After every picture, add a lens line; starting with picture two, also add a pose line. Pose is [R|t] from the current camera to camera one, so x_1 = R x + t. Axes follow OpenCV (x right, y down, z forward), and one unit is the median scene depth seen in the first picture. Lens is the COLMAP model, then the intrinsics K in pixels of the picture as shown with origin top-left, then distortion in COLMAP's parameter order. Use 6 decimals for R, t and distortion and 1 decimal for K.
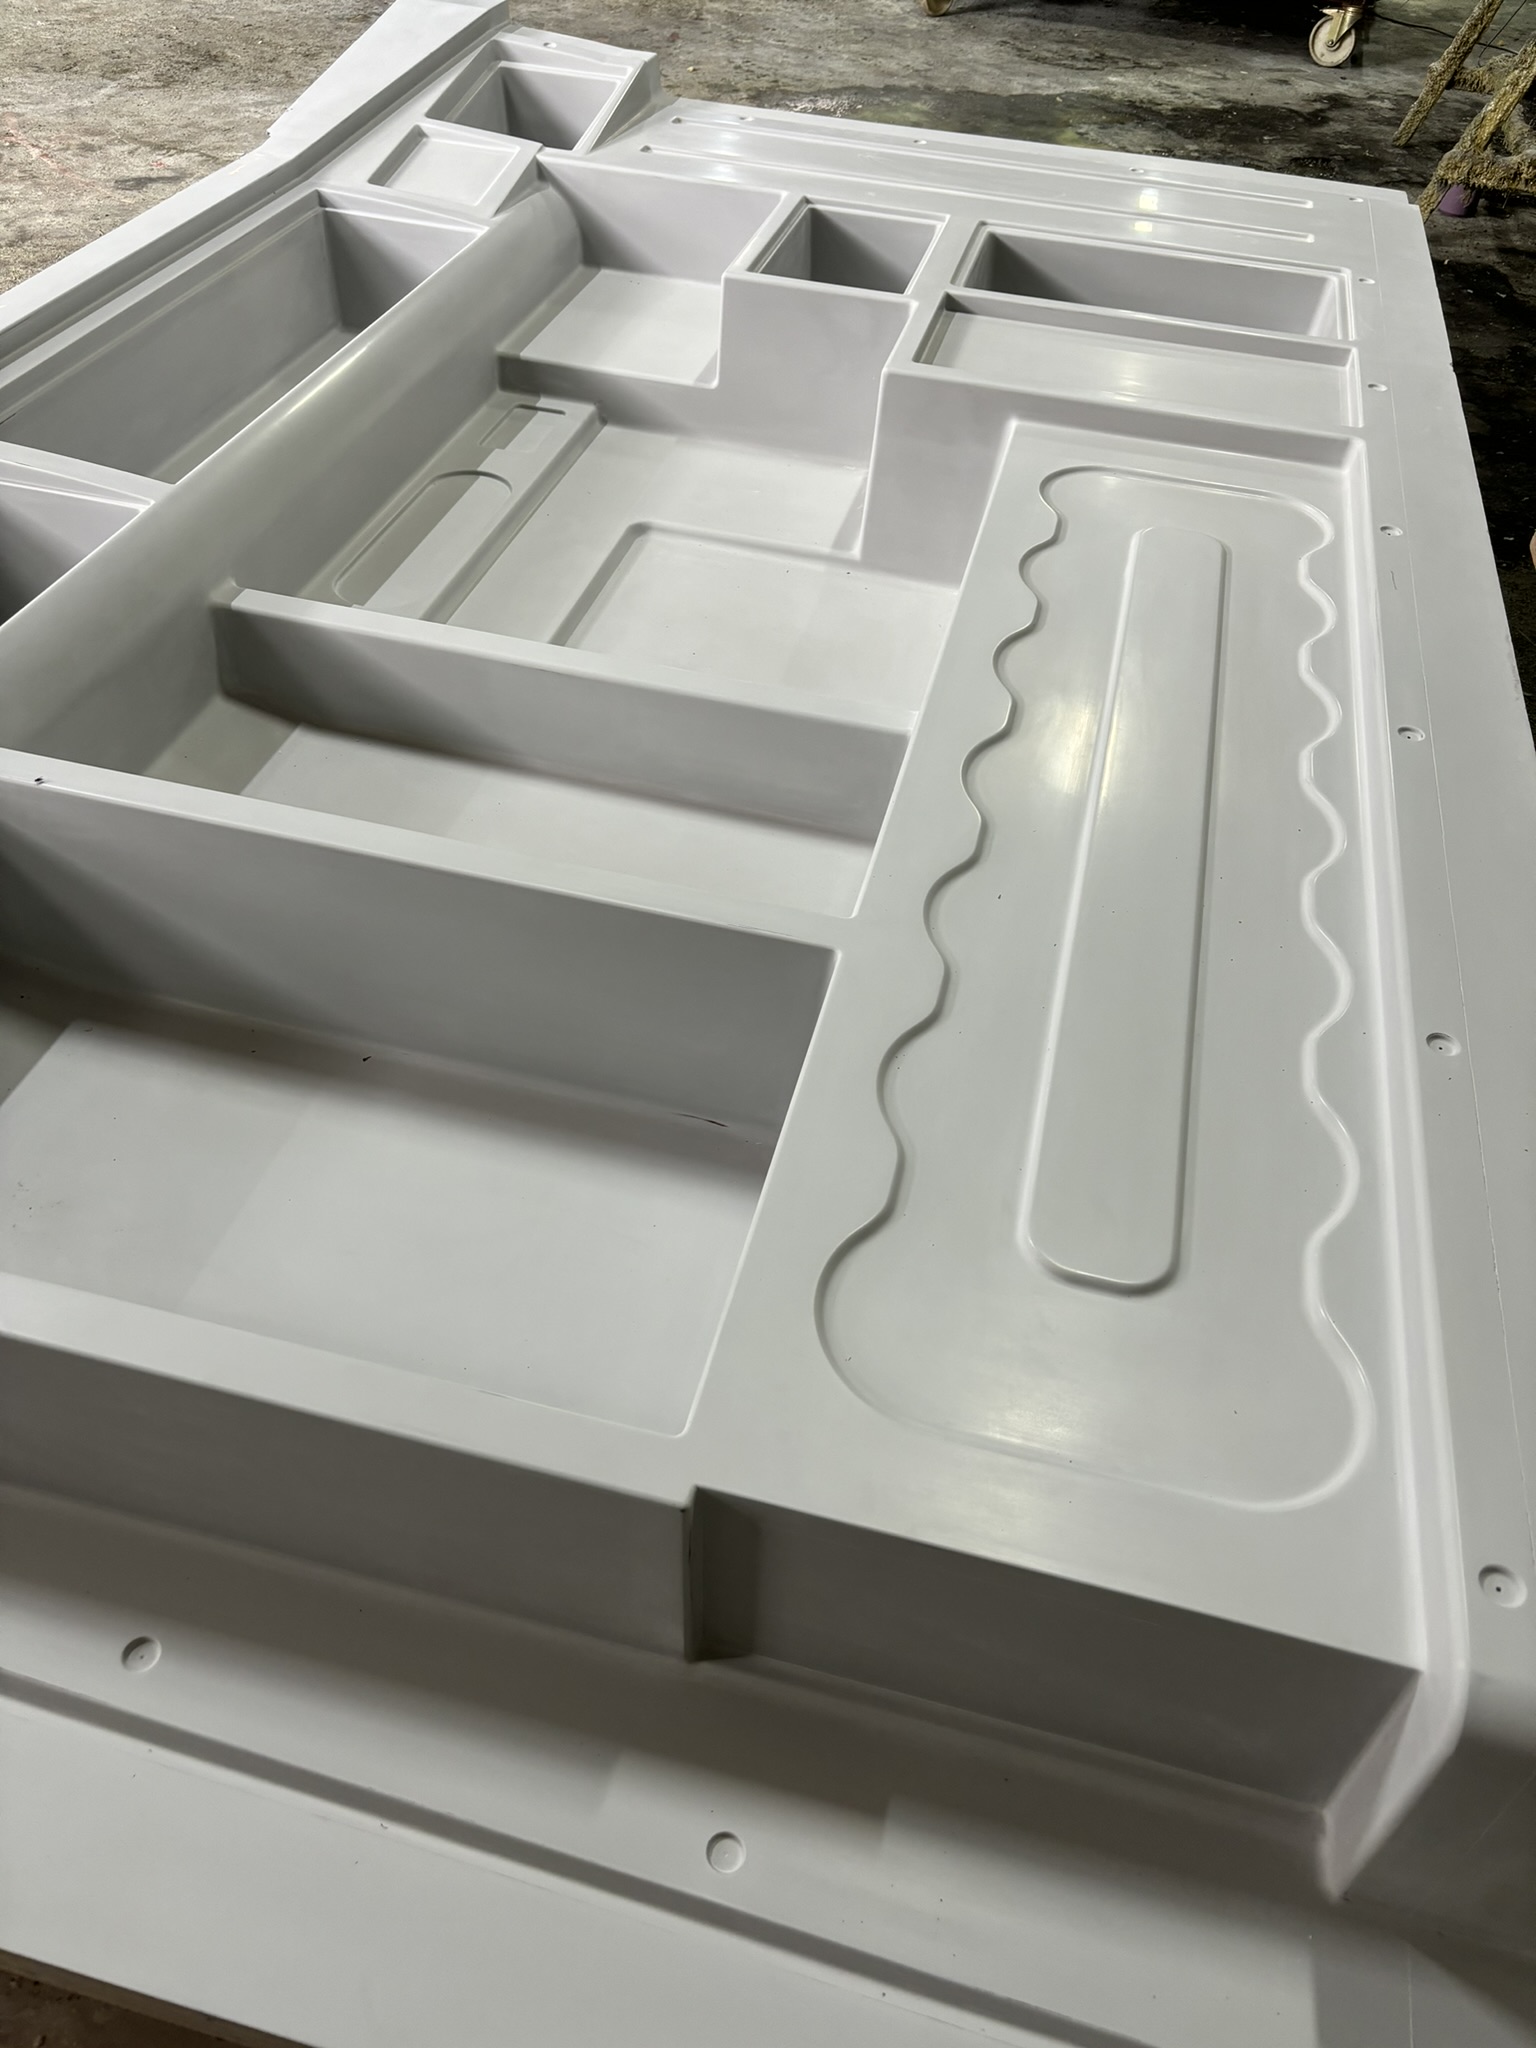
lens RADIAL K [[1561.3, 0, 768.0], [0, 1561.3, 1024.0], [0, 0, 1]] dist [0.041113, -0.008730]
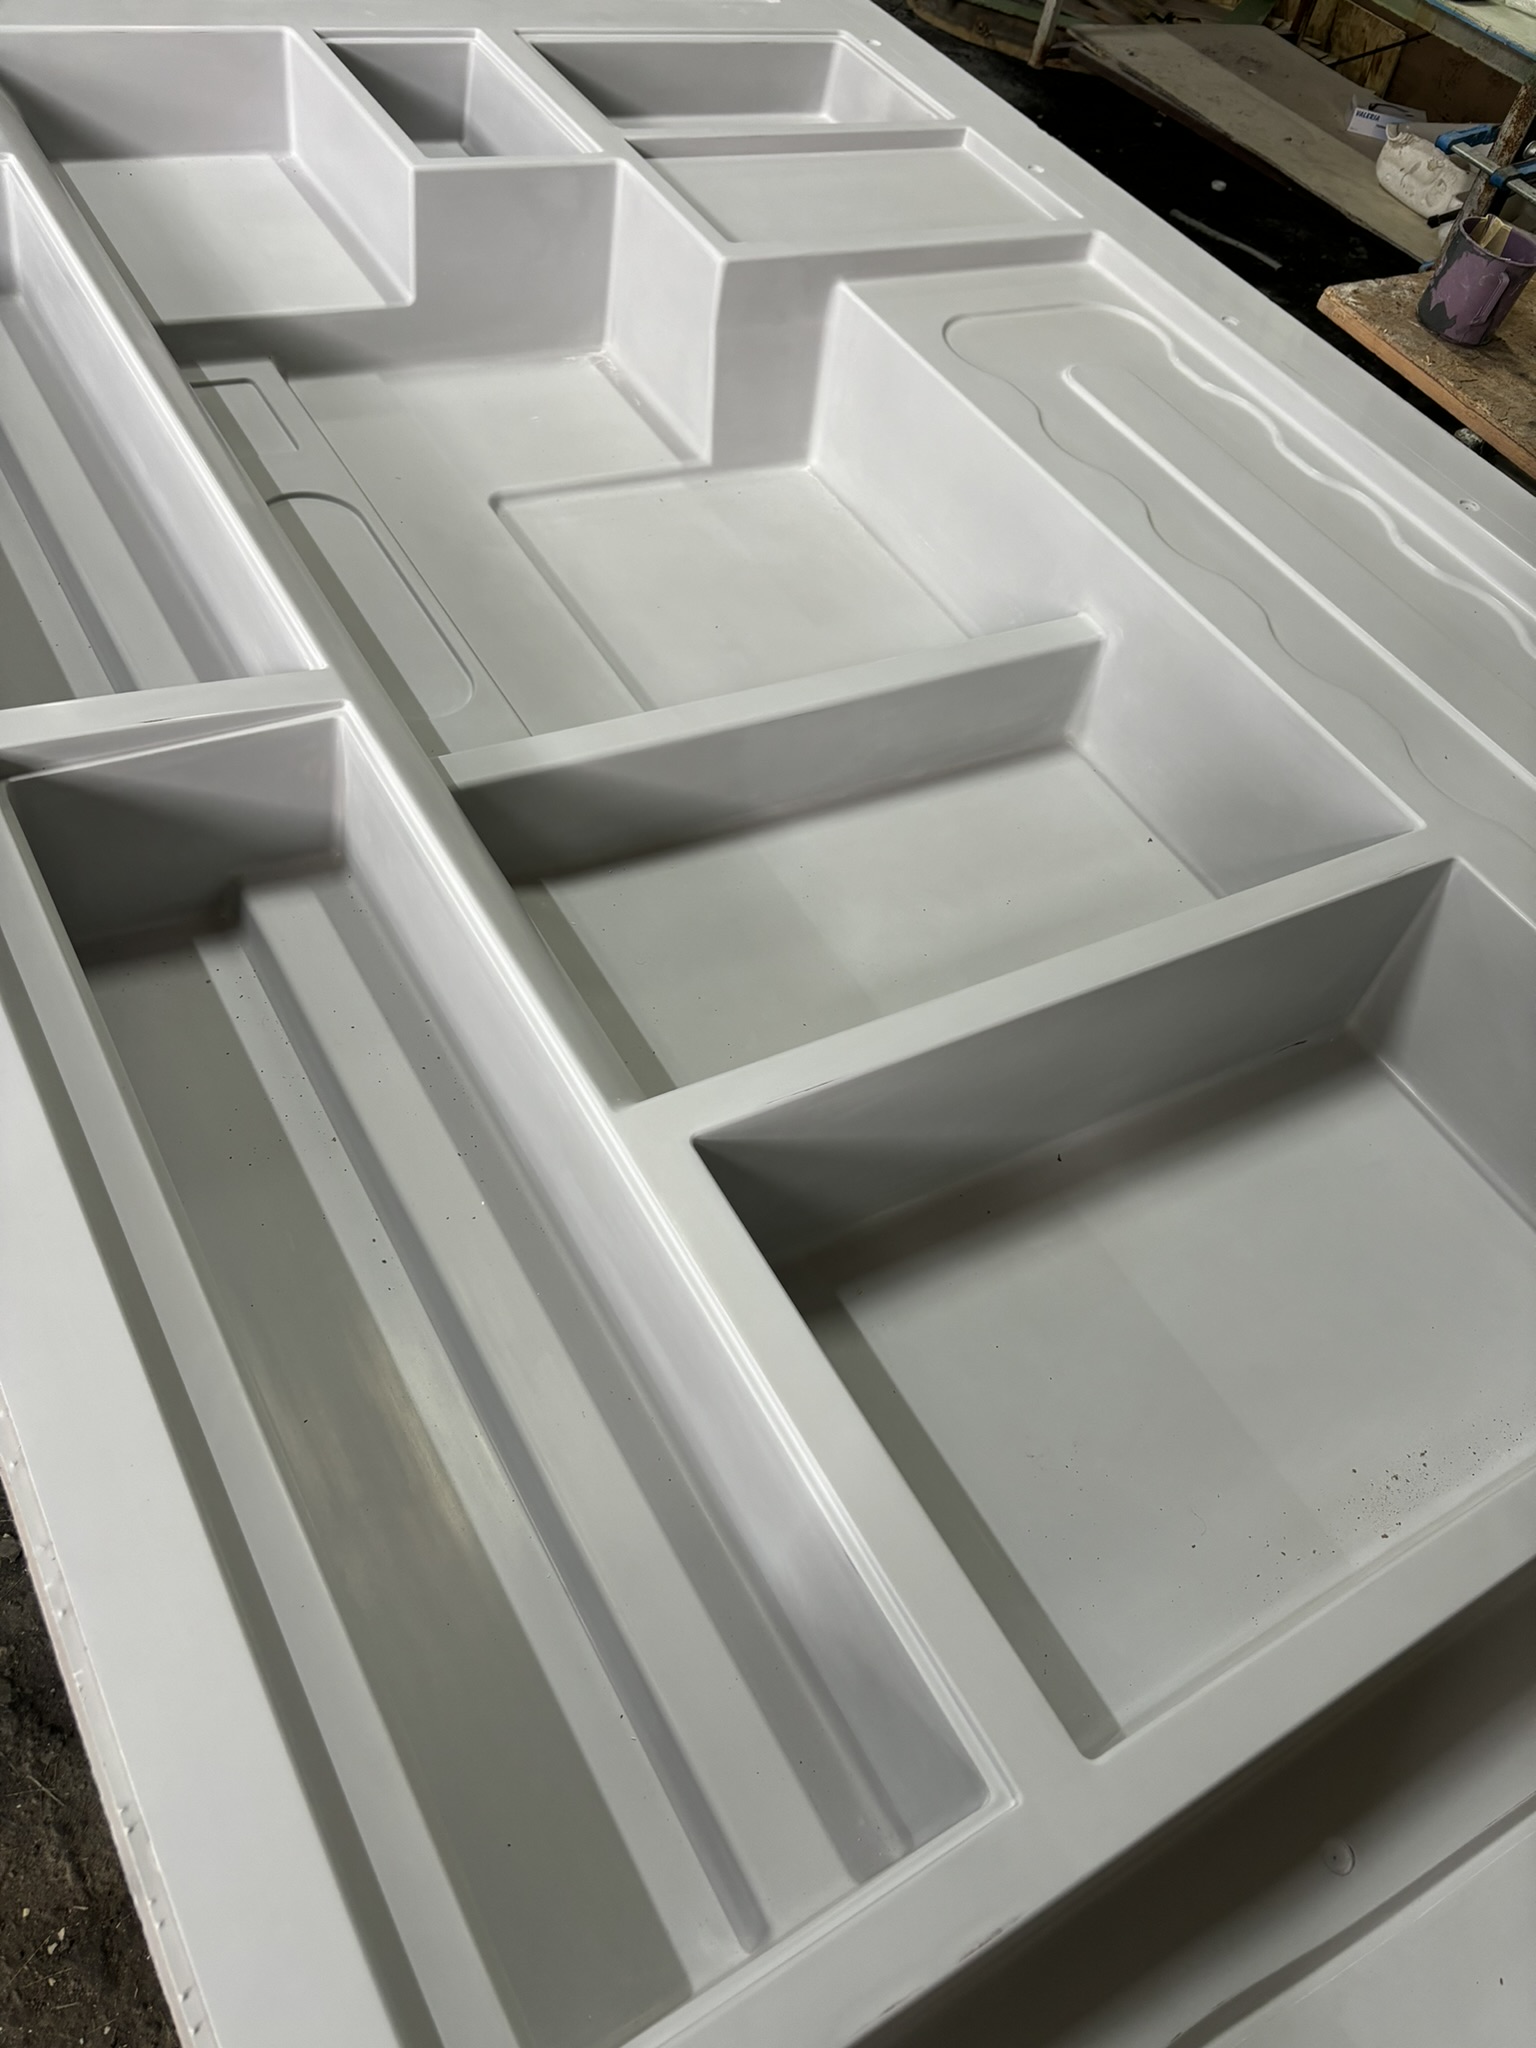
lens RADIAL K [[1561.3, 0, 768.0], [0, 1561.3, 1024.0], [0, 0, 1]] dist [0.041113, -0.008730]
pose [[0.703920, -0.484771, 0.519127, -0.577383], [0.366336, 0.873955, 0.319377, -0.293157], [-0.608518, -0.034641, 0.792784, 0.218217]]
